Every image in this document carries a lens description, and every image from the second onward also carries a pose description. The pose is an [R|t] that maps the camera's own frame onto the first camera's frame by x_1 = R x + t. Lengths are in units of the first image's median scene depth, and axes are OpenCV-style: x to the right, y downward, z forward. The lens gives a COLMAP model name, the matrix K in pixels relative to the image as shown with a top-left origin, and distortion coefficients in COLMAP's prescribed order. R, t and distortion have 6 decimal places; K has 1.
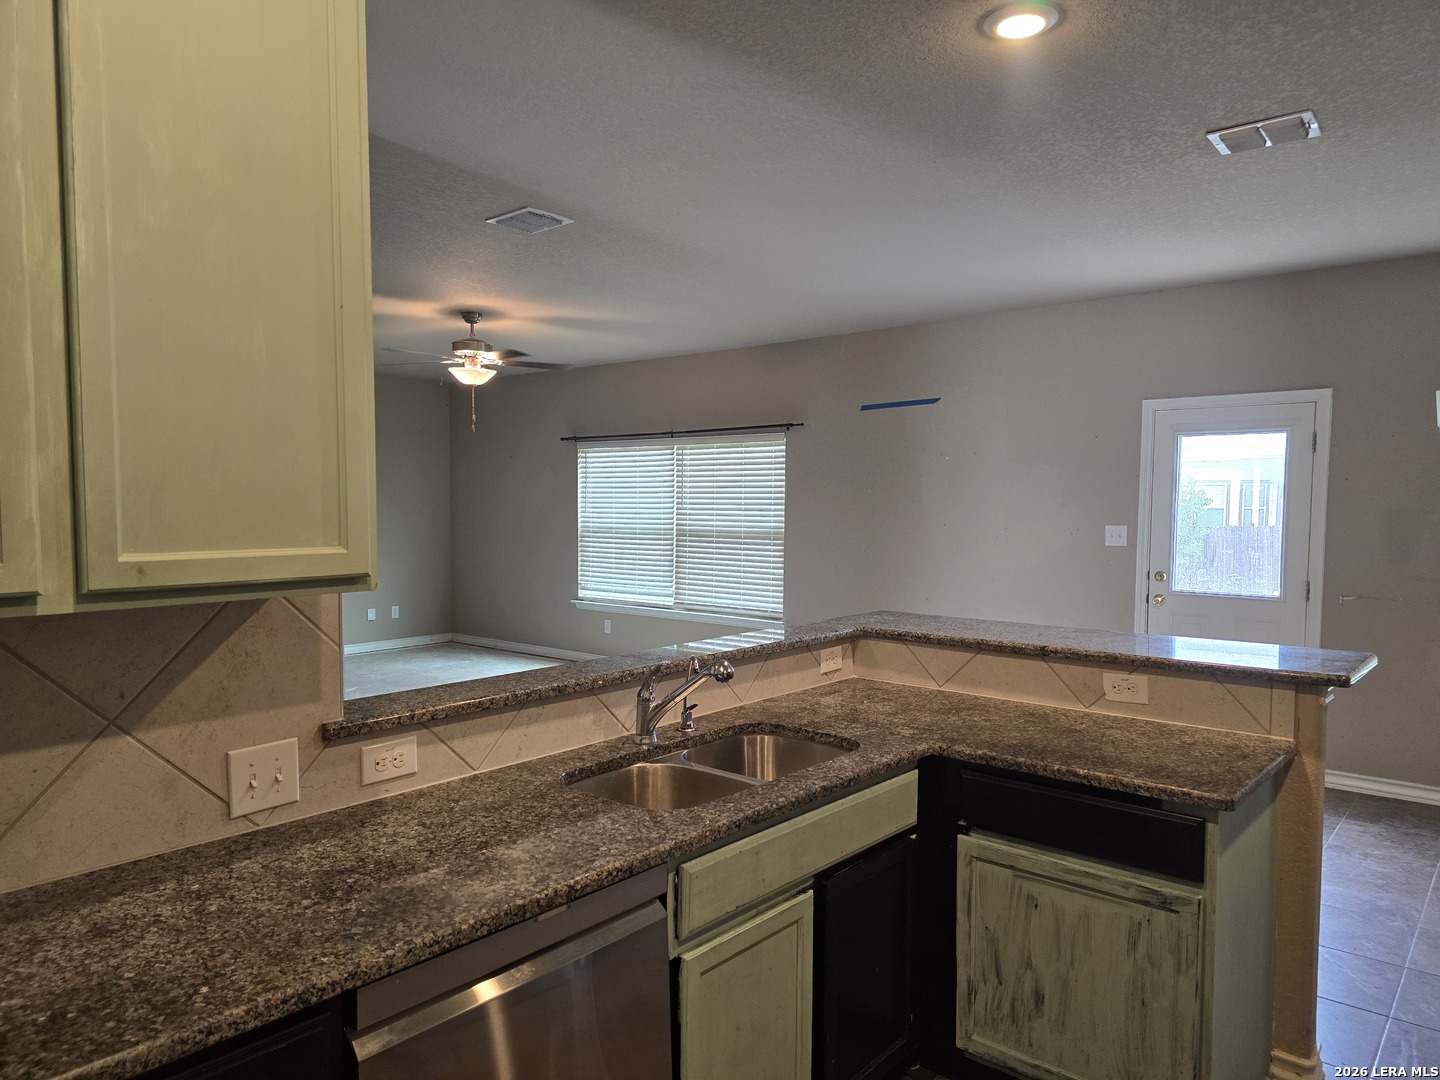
lens RADIAL K [[967.8, 0, 727.6], [0, 967.8, 546.0], [0, 0, 1]] dist [0.005796, -0.003484]
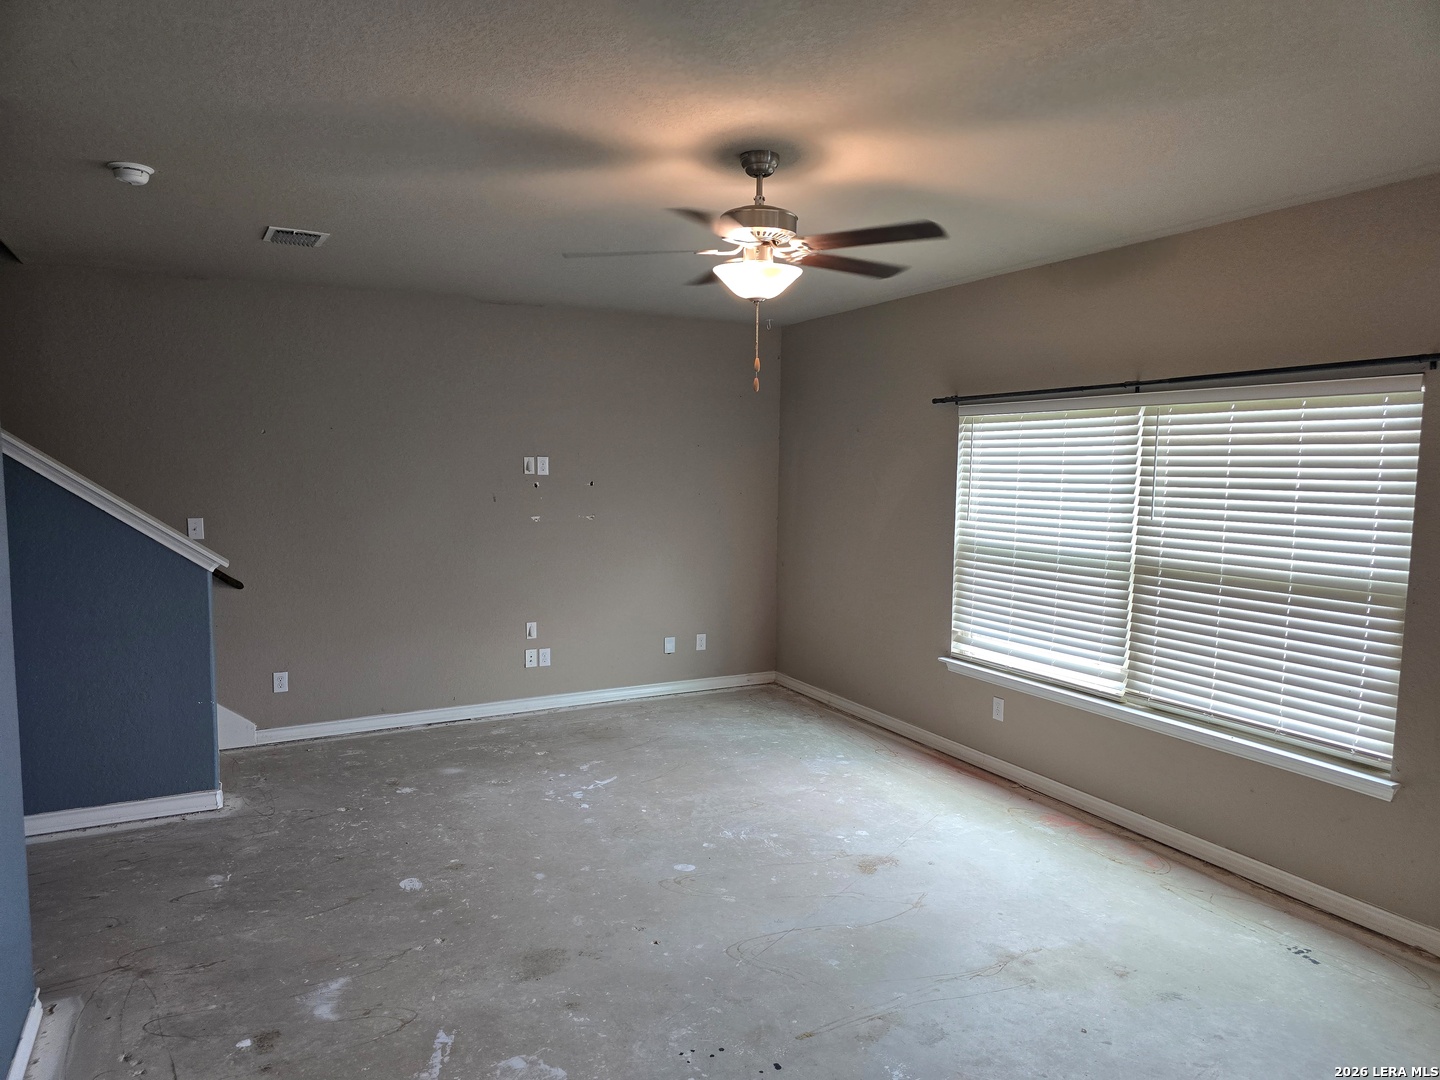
lens RADIAL K [[958.1, 0, 719.0], [0, 958.1, 589.8], [0, 0, 1]] dist [0.007257, -0.002039]
pose [[0.924723, 0.047310, -0.377689, -0.066439], [-0.015560, 0.996115, 0.086678, -0.045054], [0.380323, -0.074276, 0.921866, 0.408210]]
